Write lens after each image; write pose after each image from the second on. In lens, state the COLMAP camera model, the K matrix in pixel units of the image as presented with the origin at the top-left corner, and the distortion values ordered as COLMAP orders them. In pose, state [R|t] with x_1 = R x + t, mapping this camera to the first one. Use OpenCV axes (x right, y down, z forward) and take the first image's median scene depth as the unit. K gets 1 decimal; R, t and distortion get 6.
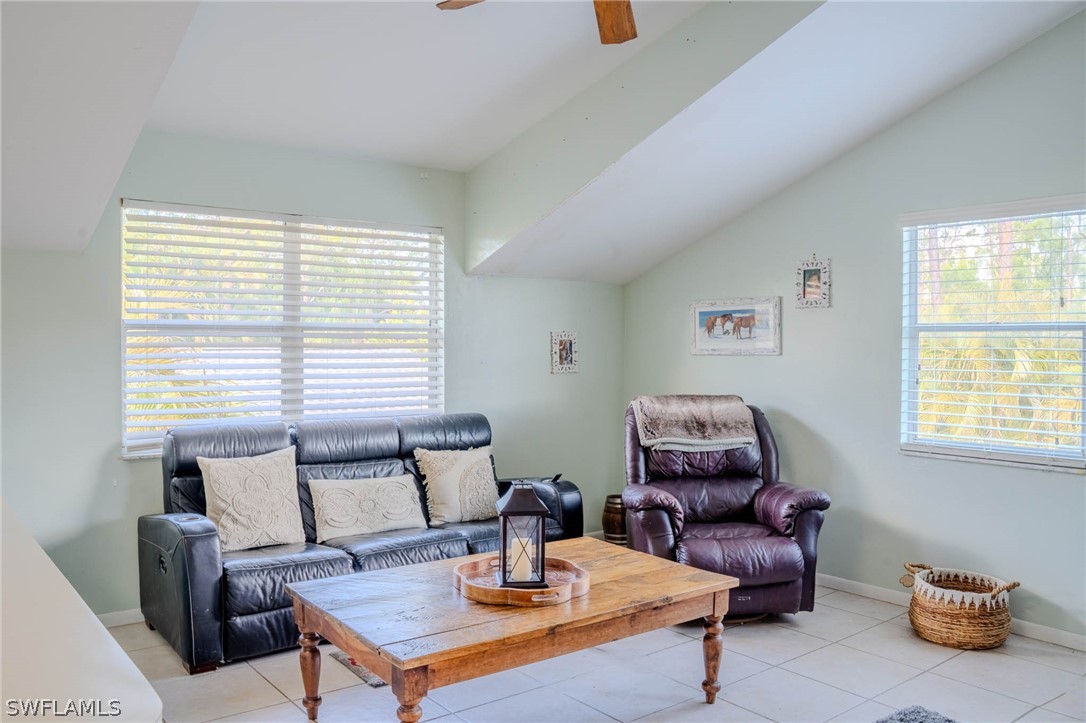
lens RADIAL K [[862.6, 0, 543.0], [0, 862.6, 361.5], [0, 0, 1]] dist [-0.236949, 0.295323]
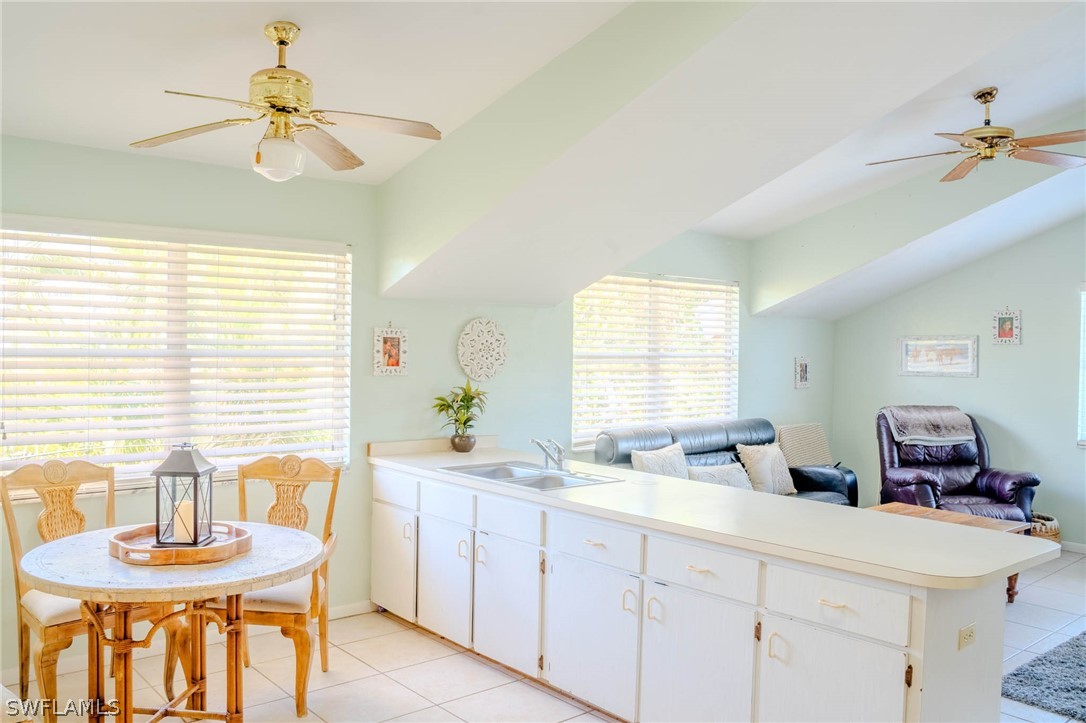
lens RADIAL K [[862.6, 0, 543.0], [0, 862.6, 361.5], [0, 0, 1]] dist [-0.236949, 0.295323]
pose [[0.999961, 0.008162, 0.003337, -0.483124], [-0.008155, 0.999965, -0.002079, -0.027729], [-0.003354, 0.002051, 0.999992, -0.393152]]
